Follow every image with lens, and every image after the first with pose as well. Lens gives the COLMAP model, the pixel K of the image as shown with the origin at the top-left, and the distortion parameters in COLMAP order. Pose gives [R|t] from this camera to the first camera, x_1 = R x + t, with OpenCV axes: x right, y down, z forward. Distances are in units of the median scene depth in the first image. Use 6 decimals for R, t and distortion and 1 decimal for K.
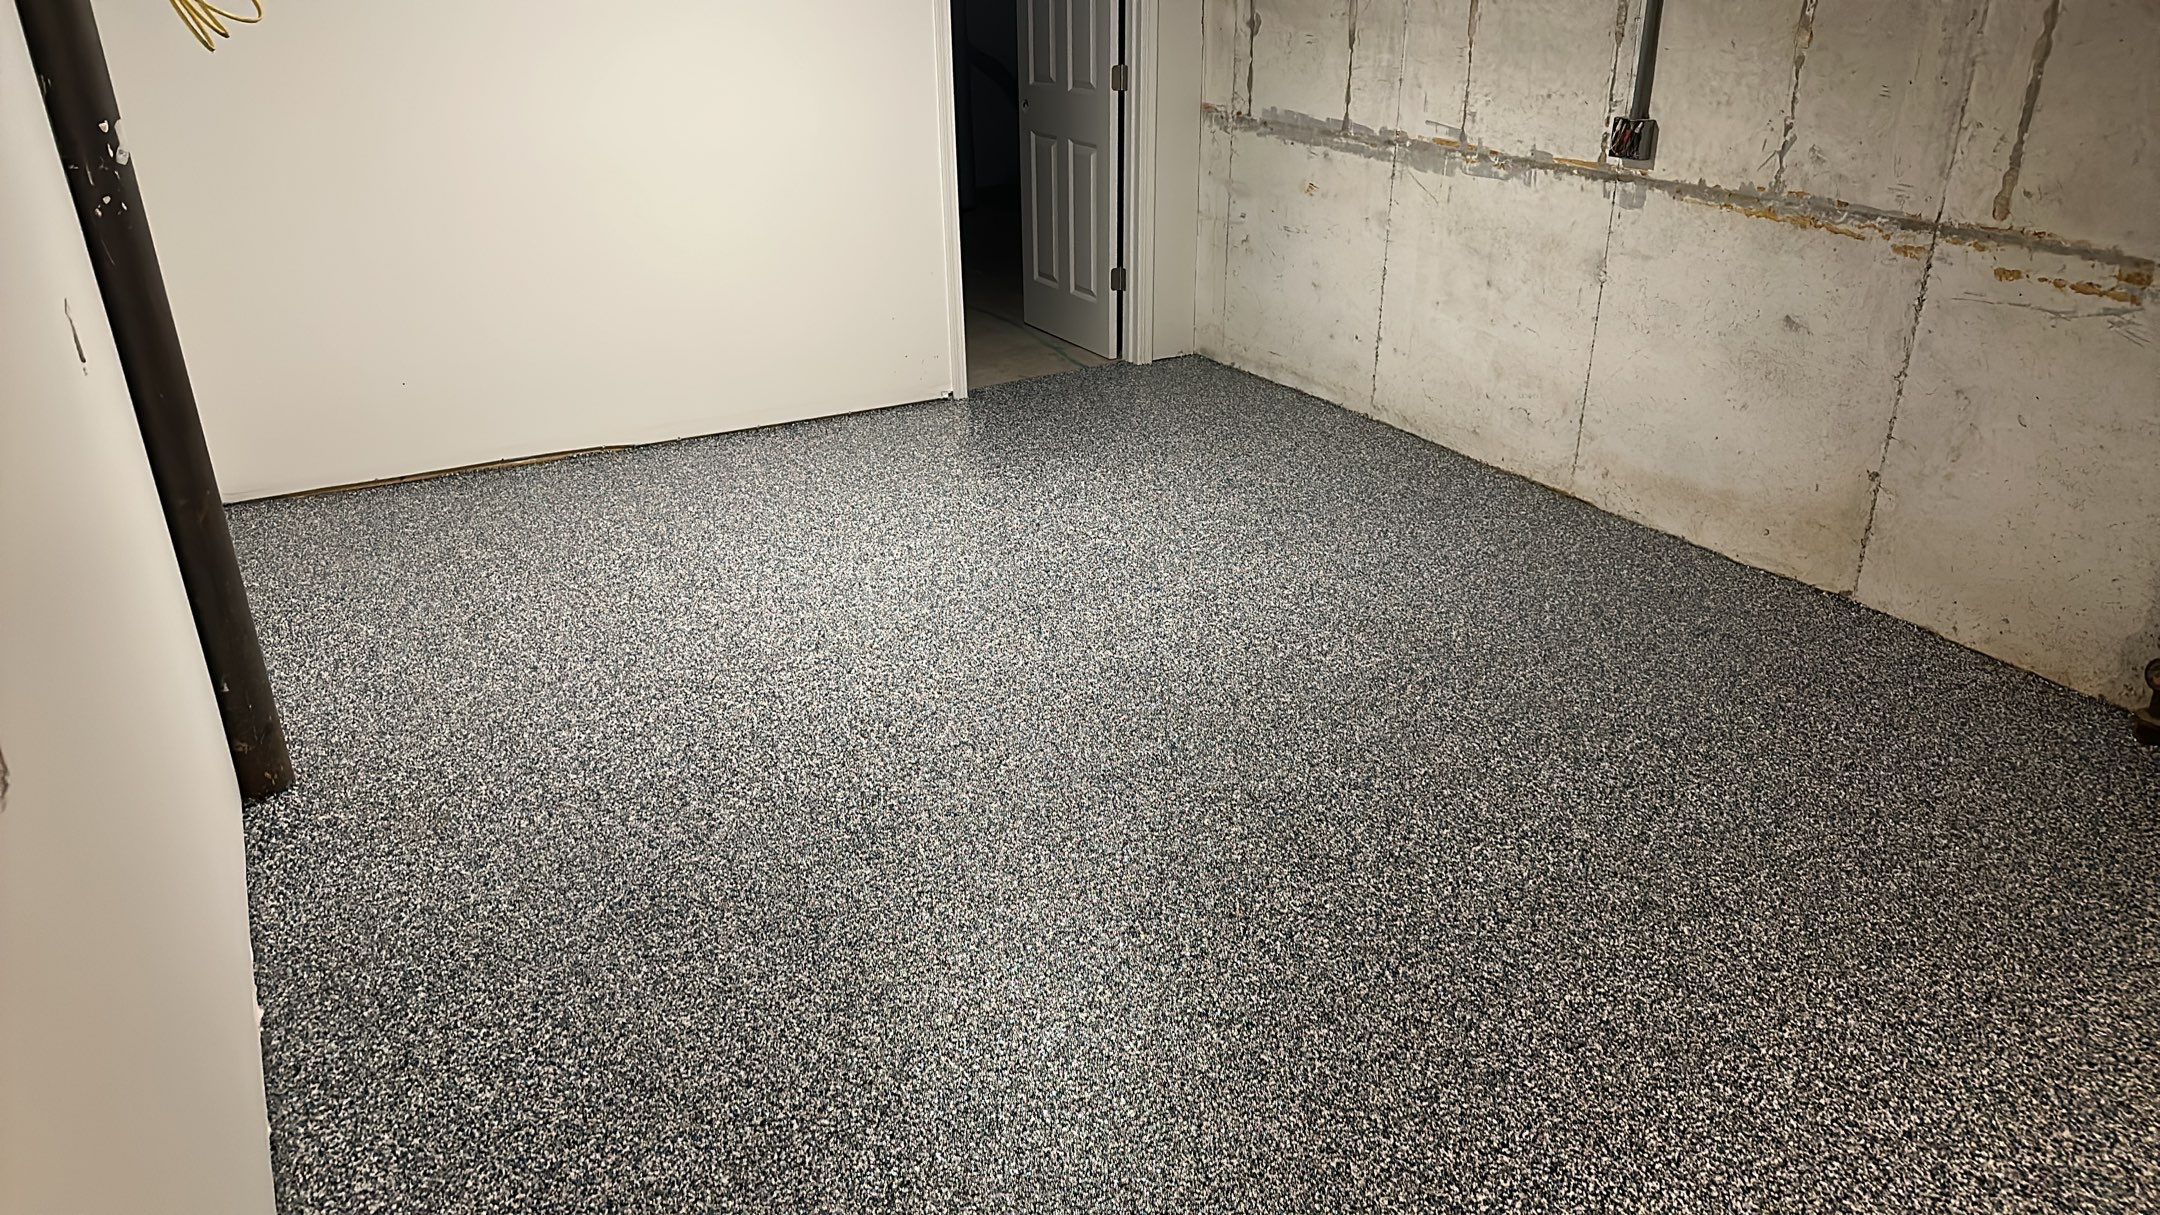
lens RADIAL K [[1433.0, 0, 1063.1], [0, 1433.0, 619.6], [0, 0, 1]] dist [0.034793, -0.051396]
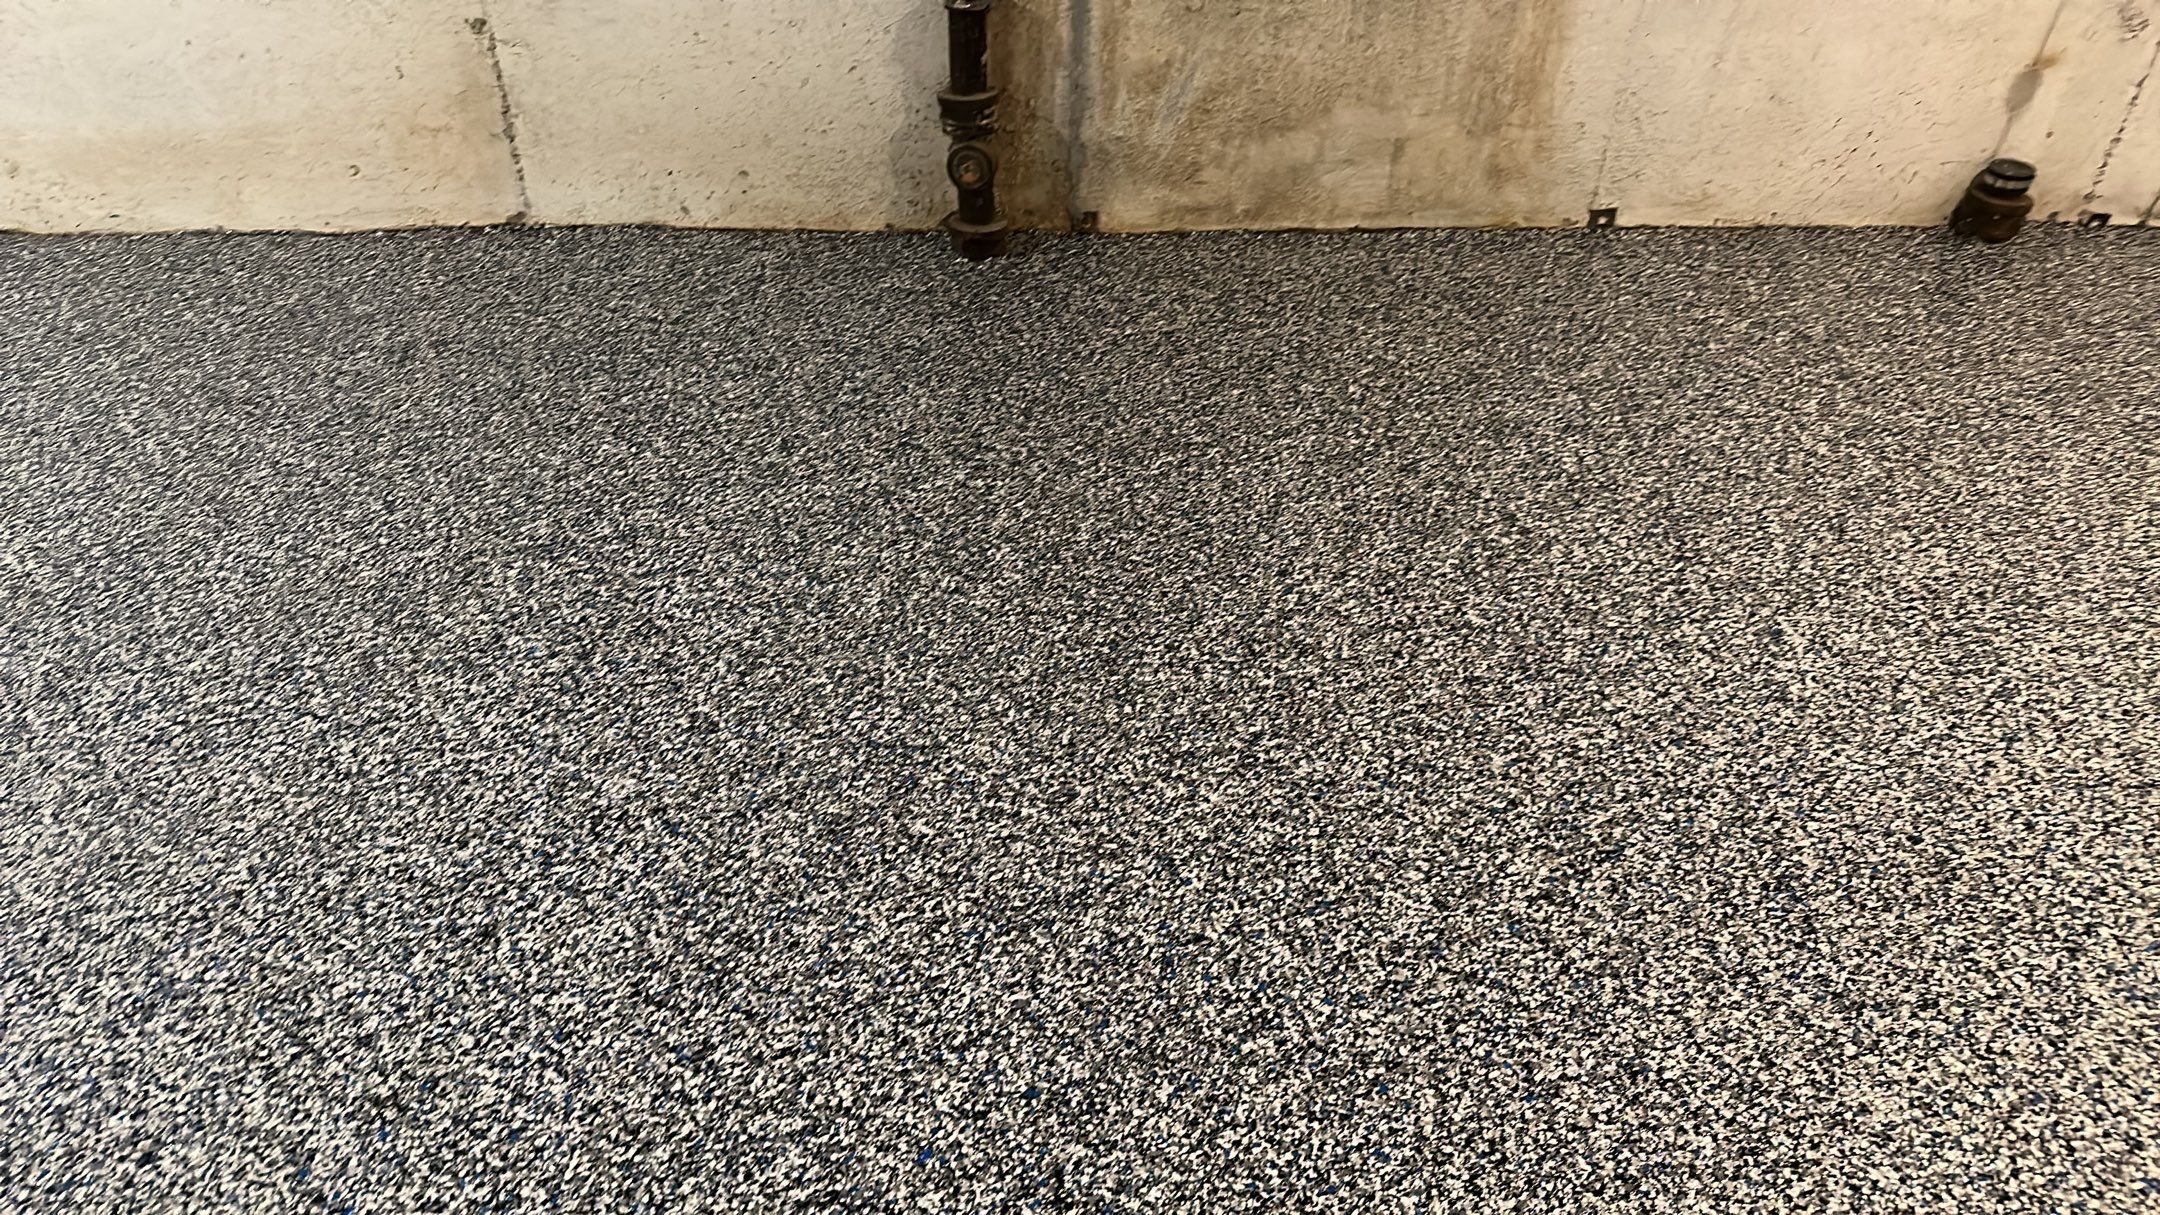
lens RADIAL K [[1433.0, 0, 1091.5], [0, 1433.0, 646.5], [0, 0, 1]] dist [0.034793, -0.051396]
pose [[0.428523, -0.543249, 0.721975, 0.069326], [0.354546, 0.836073, 0.418664, -0.042306], [-0.831063, 0.076566, 0.550883, 0.470976]]
